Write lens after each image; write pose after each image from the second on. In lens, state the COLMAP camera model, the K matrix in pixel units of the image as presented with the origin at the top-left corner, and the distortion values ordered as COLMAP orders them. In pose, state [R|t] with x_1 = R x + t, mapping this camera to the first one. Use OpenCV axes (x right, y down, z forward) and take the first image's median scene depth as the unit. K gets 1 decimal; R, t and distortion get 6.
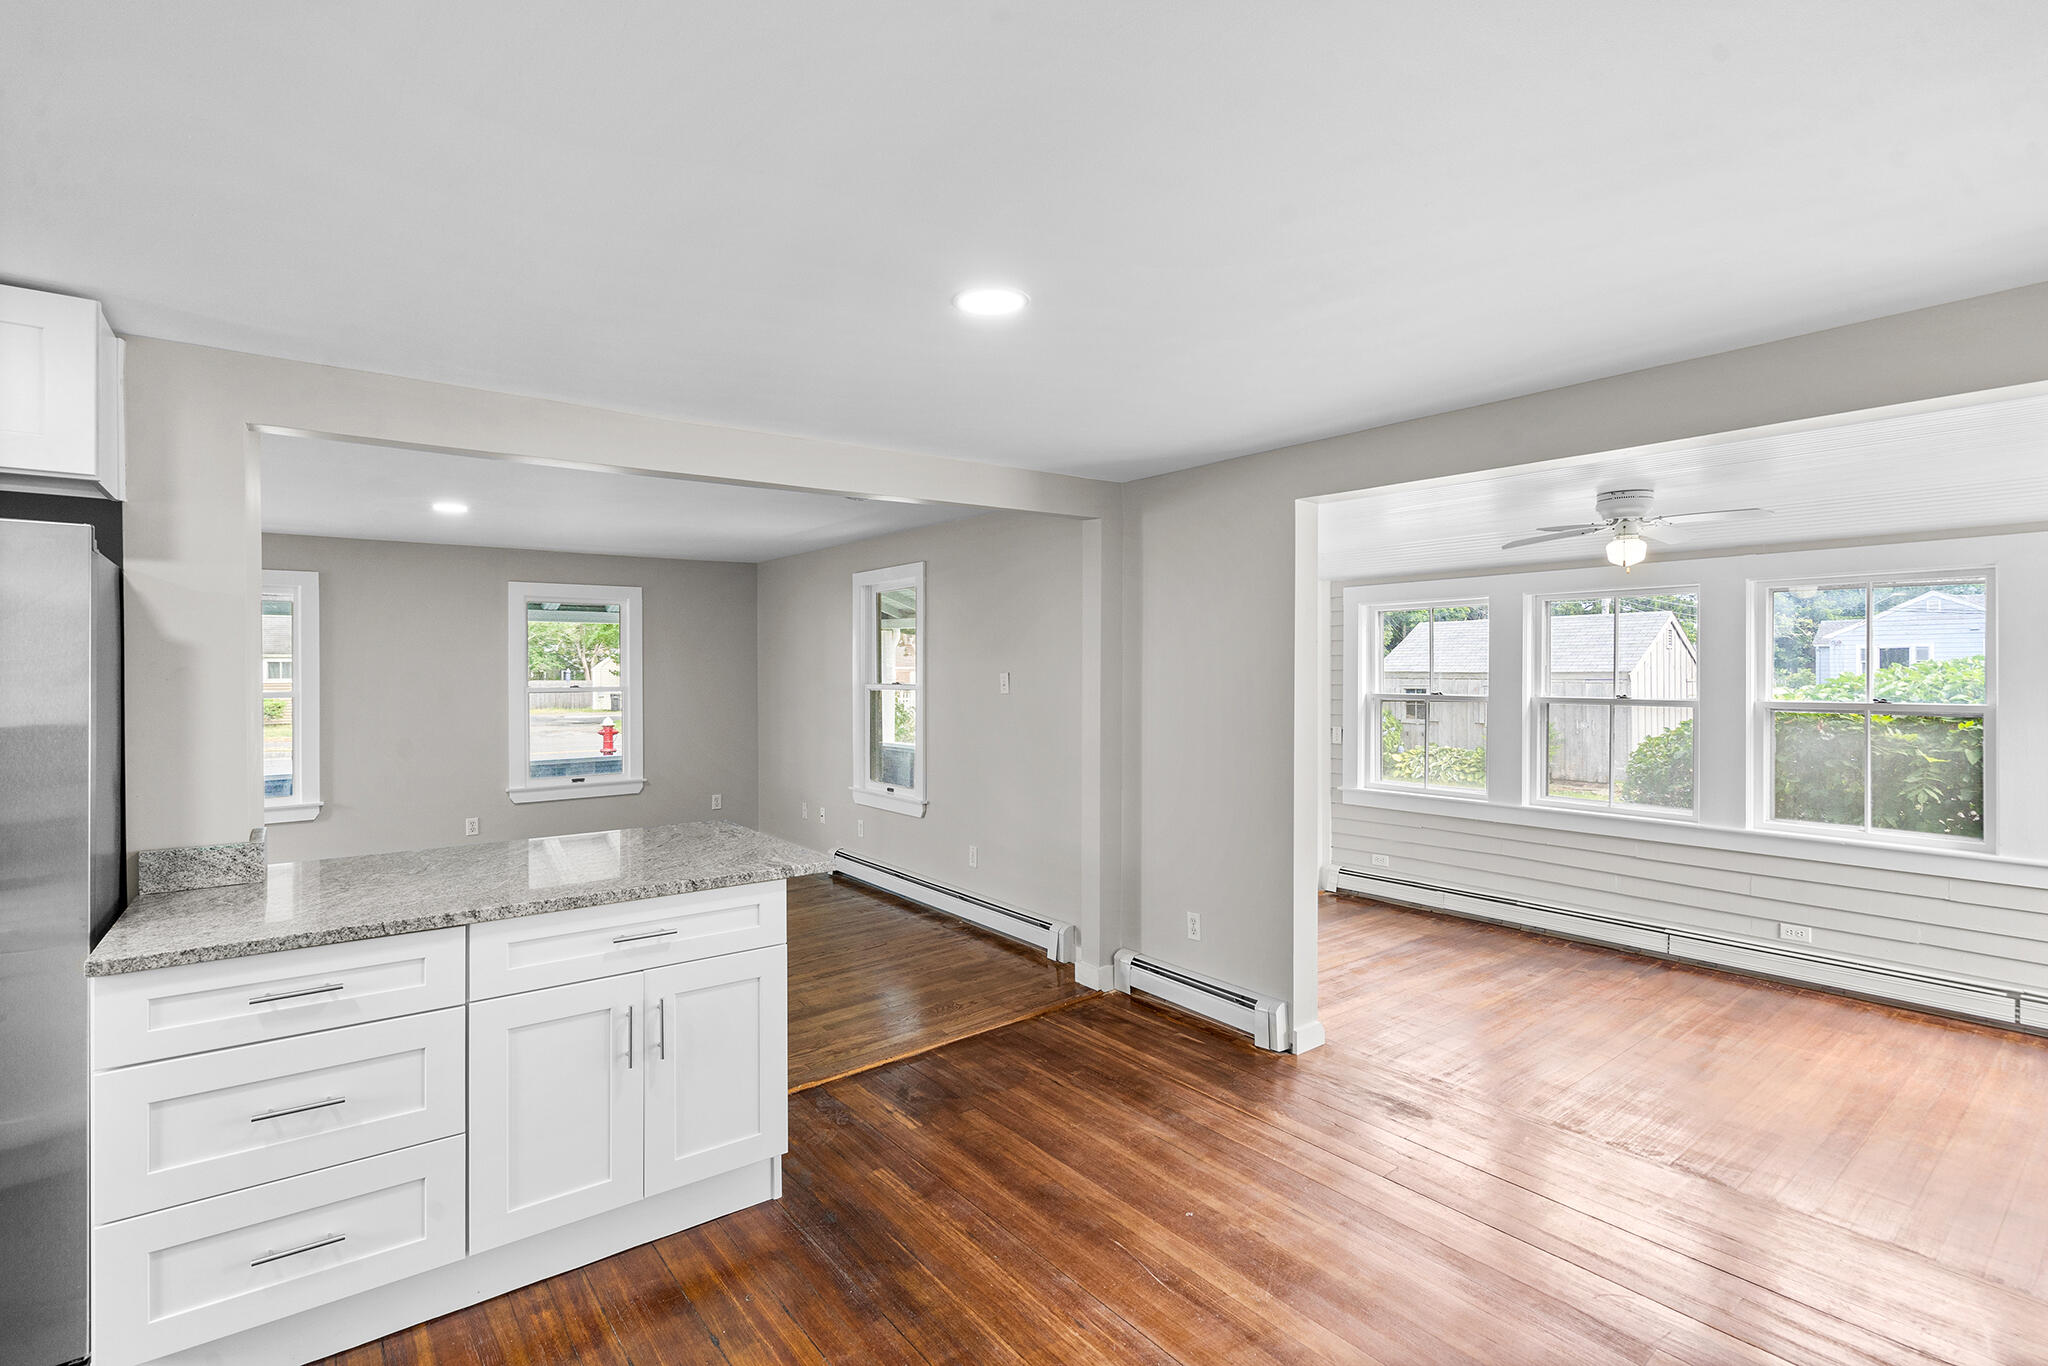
lens RADIAL K [[935.7, 0, 1031.9], [0, 935.7, 667.5], [0, 0, 1]] dist [0.001044, -0.000691]
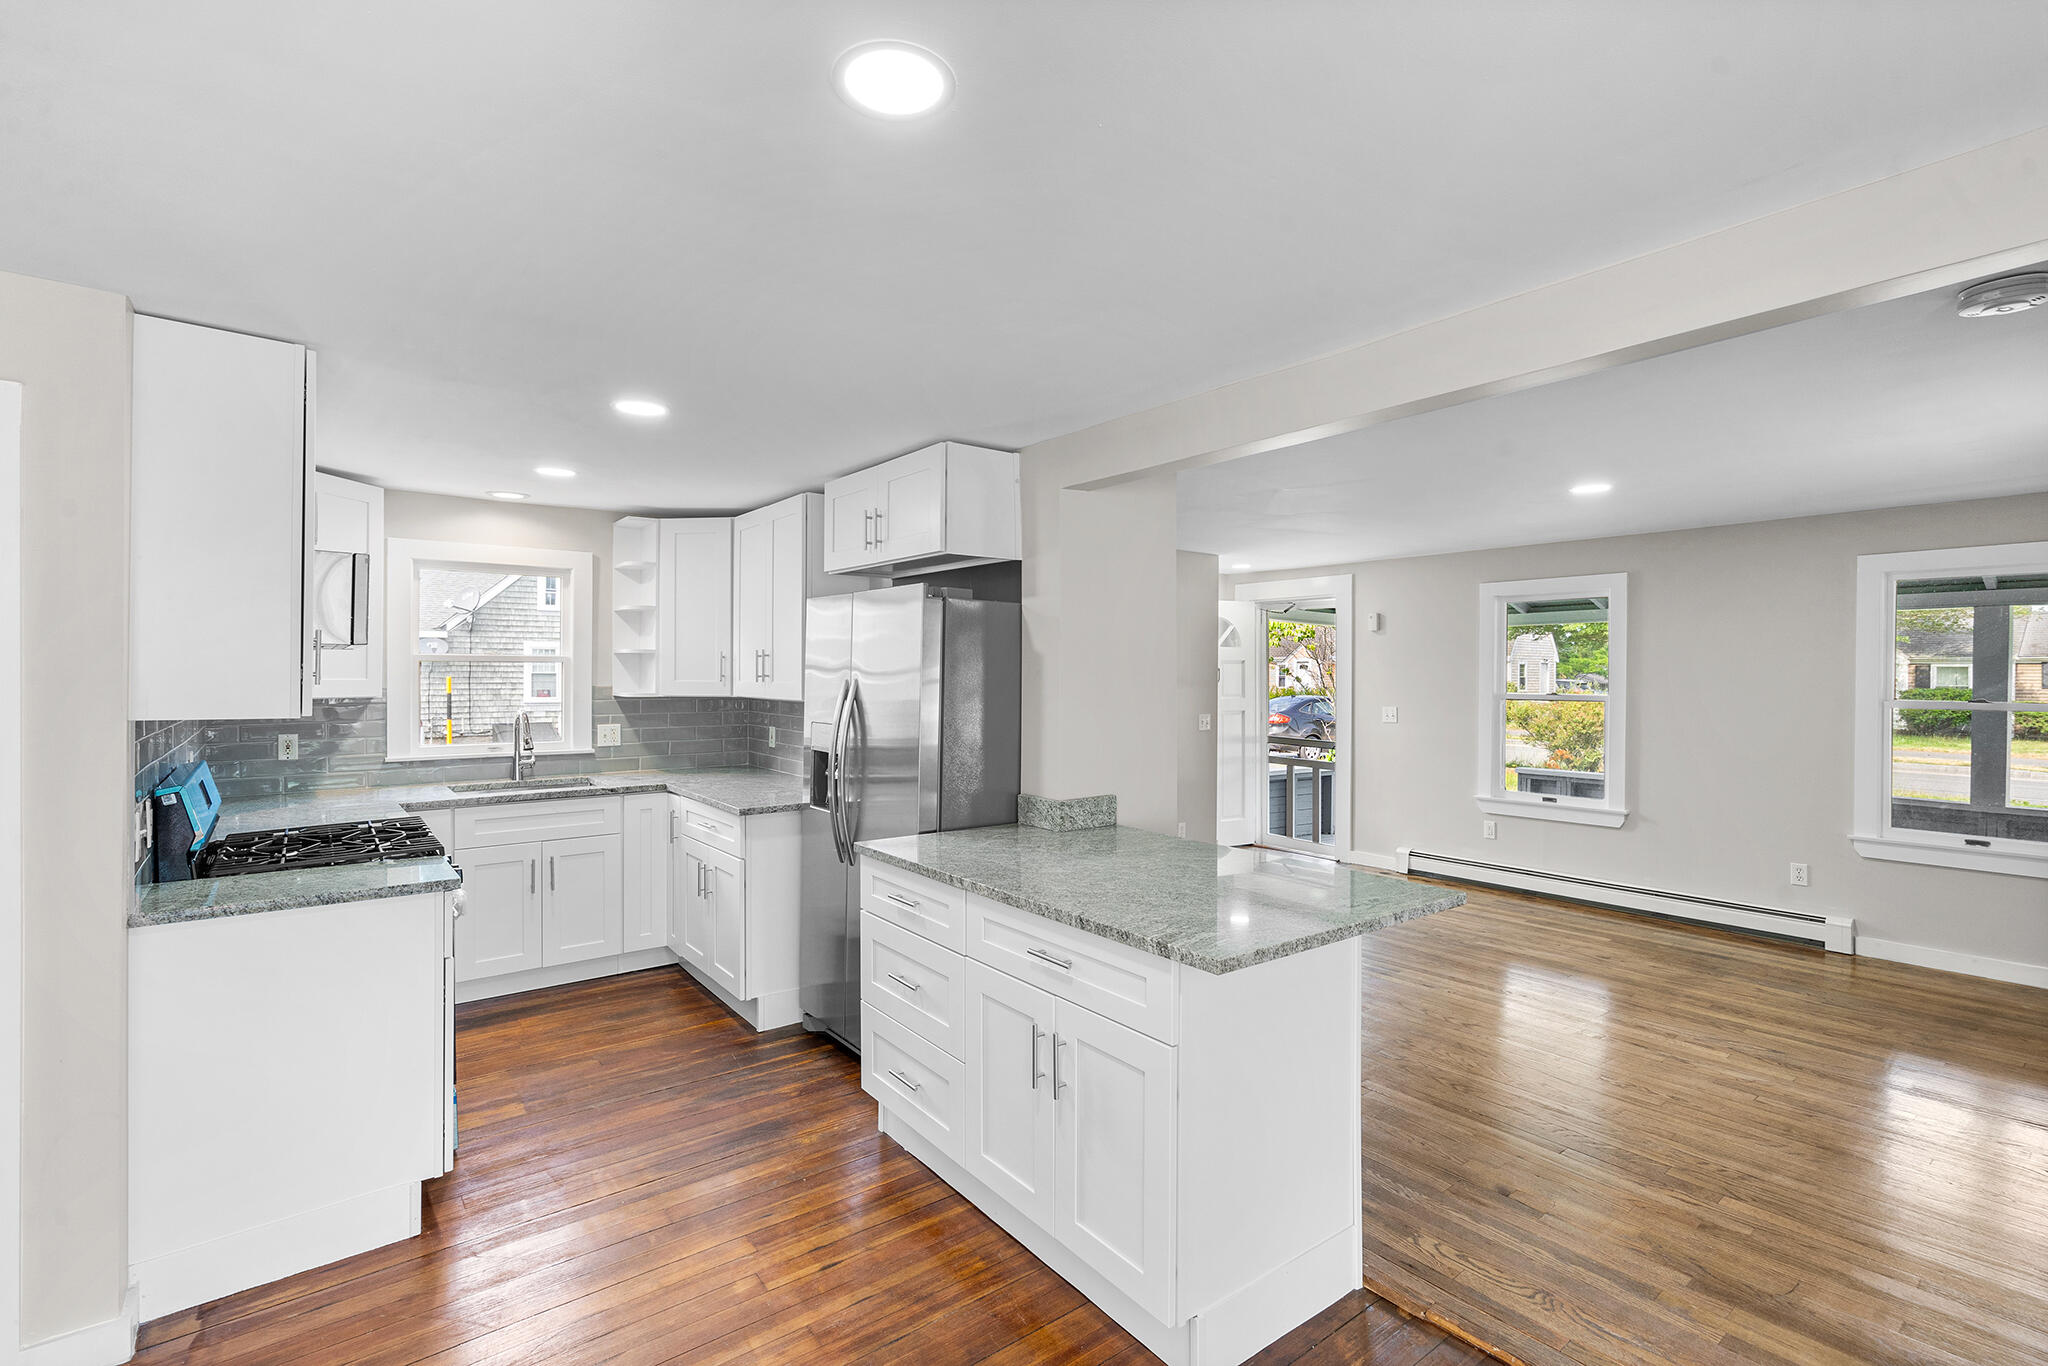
lens RADIAL K [[935.7, 0, 1027.3], [0, 935.7, 676.8], [0, 0, 1]] dist [0.001044, -0.000691]
pose [[-0.003687, 0.006845, -0.999970, 0.260649], [-0.000868, 0.999976, 0.006849, -0.000197], [0.999993, 0.000894, -0.003681, 0.492020]]
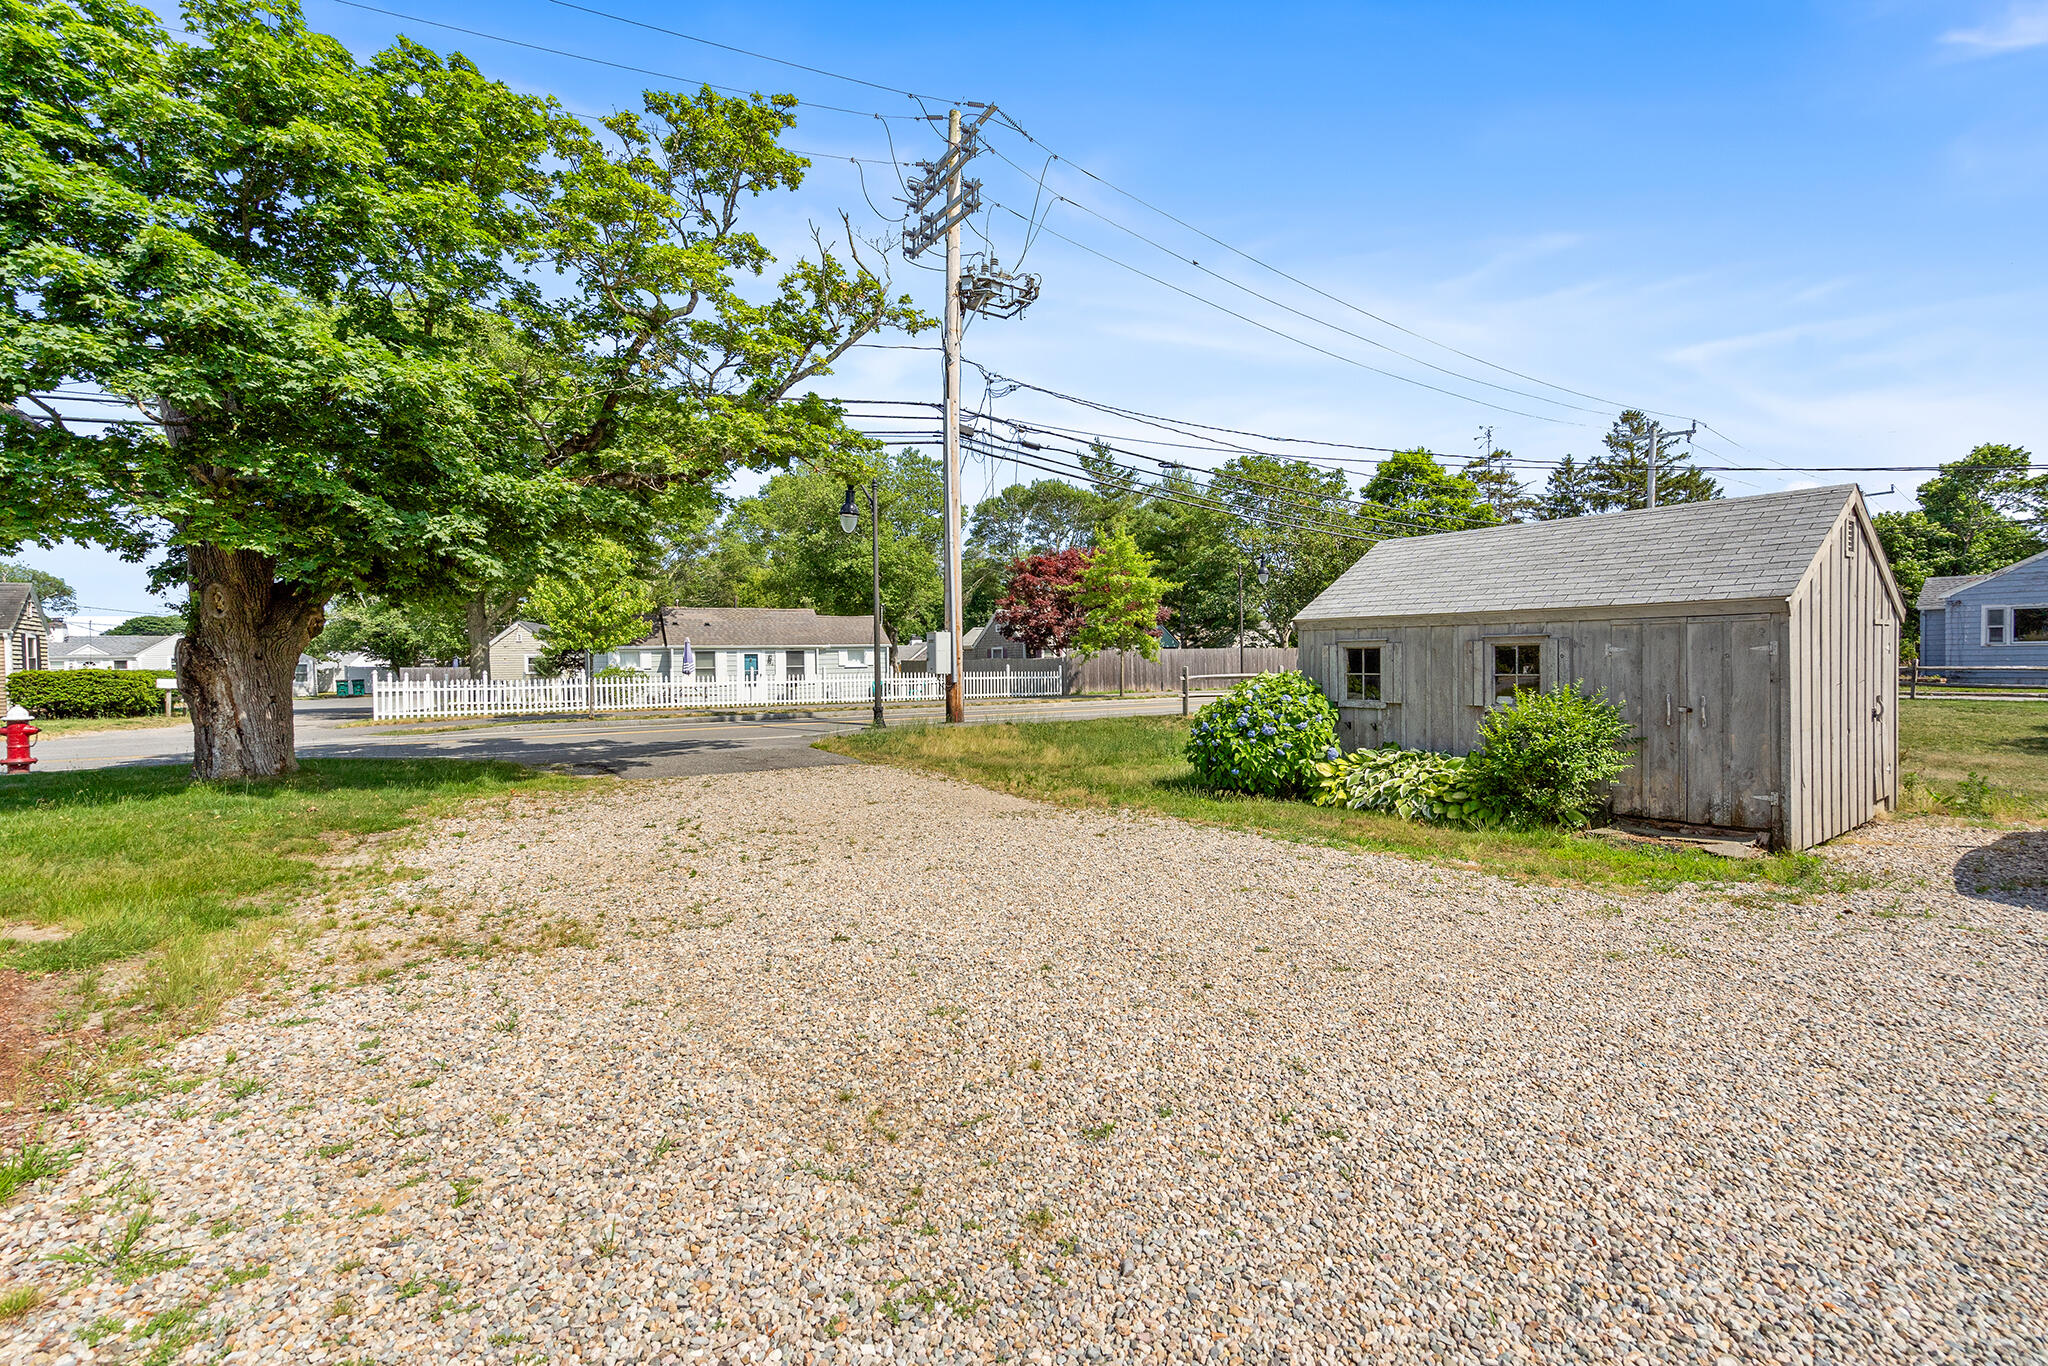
lens RADIAL K [[935.7, 0, 1027.2], [0, 935.7, 684.2], [0, 0, 1]] dist [0.001044, -0.000691]
pose [[0.999710, -0.006413, -0.023222, 0.945282], [0.007099, 0.999536, 0.029619, 0.116790], [0.023021, -0.029775, 0.999291, 1.848989]]
